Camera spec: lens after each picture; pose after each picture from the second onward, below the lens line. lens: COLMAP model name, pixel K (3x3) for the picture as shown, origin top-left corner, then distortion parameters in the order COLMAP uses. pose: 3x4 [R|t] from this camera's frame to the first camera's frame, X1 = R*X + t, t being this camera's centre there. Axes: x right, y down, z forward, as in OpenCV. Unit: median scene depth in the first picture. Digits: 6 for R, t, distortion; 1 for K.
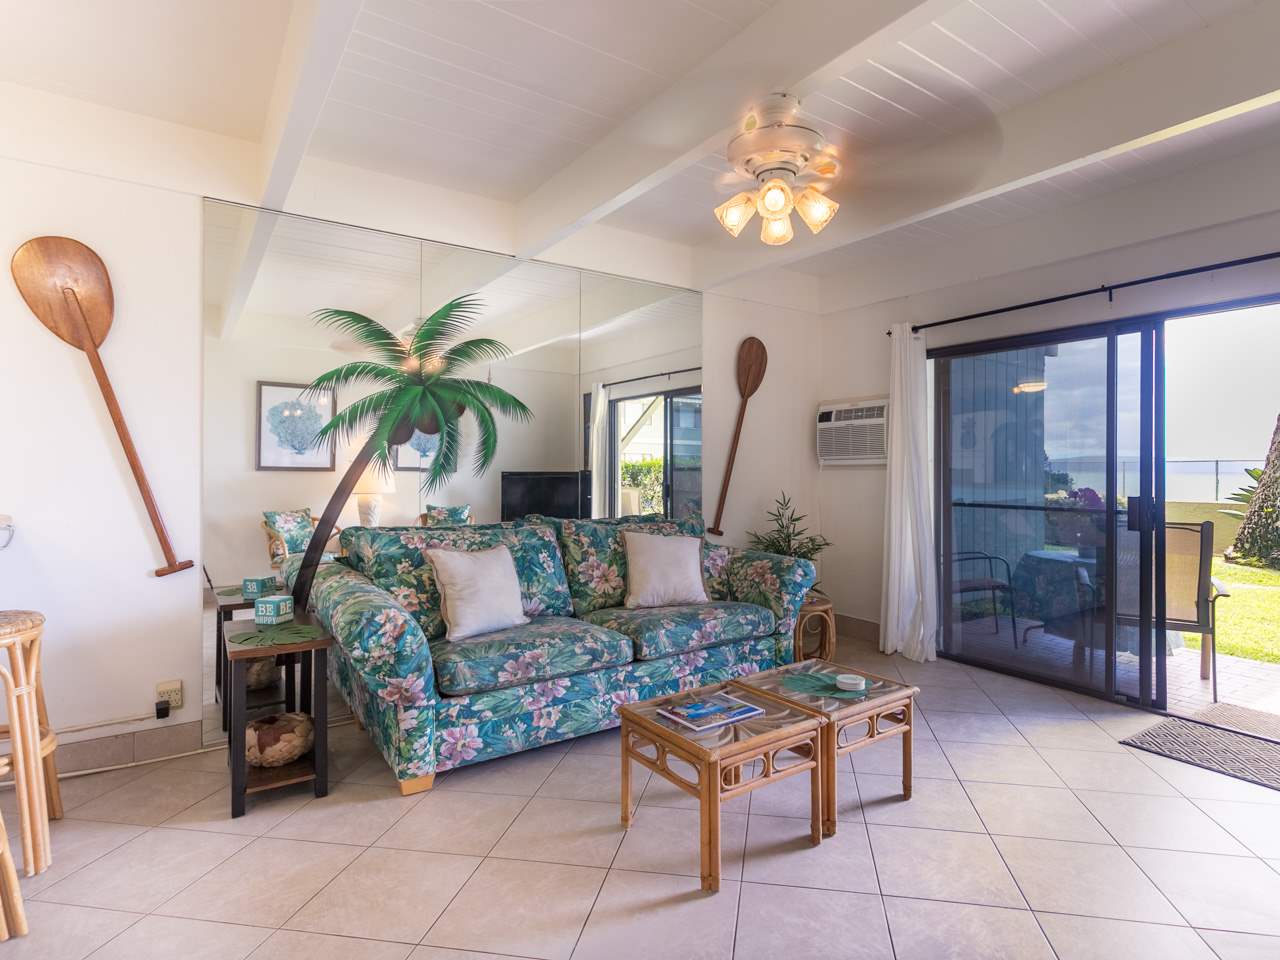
lens RADIAL K [[683.8, 0, 687.6], [0, 683.8, 471.1], [0, 0, 1]] dist [0.011766, 0.000039]
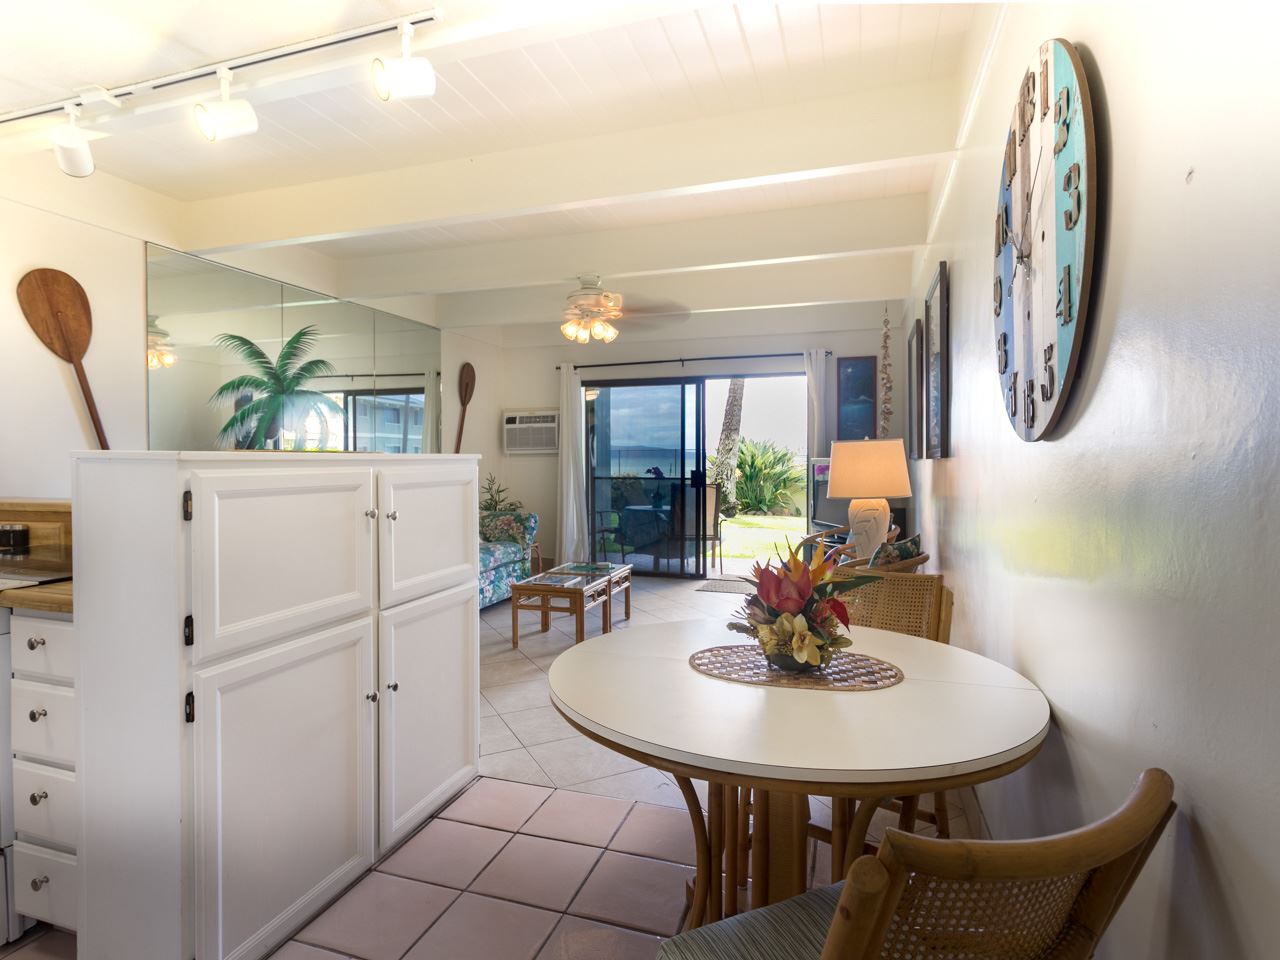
lens RADIAL K [[674.6, 0, 627.2], [0, 674.6, 481.8], [0, 0, 1]] dist [0.018182, 0.000269]
pose [[0.821627, -0.024154, 0.569513, -0.586514], [0.003670, 0.999305, 0.037088, -0.002339], [-0.570013, -0.028383, 0.821145, -0.450736]]
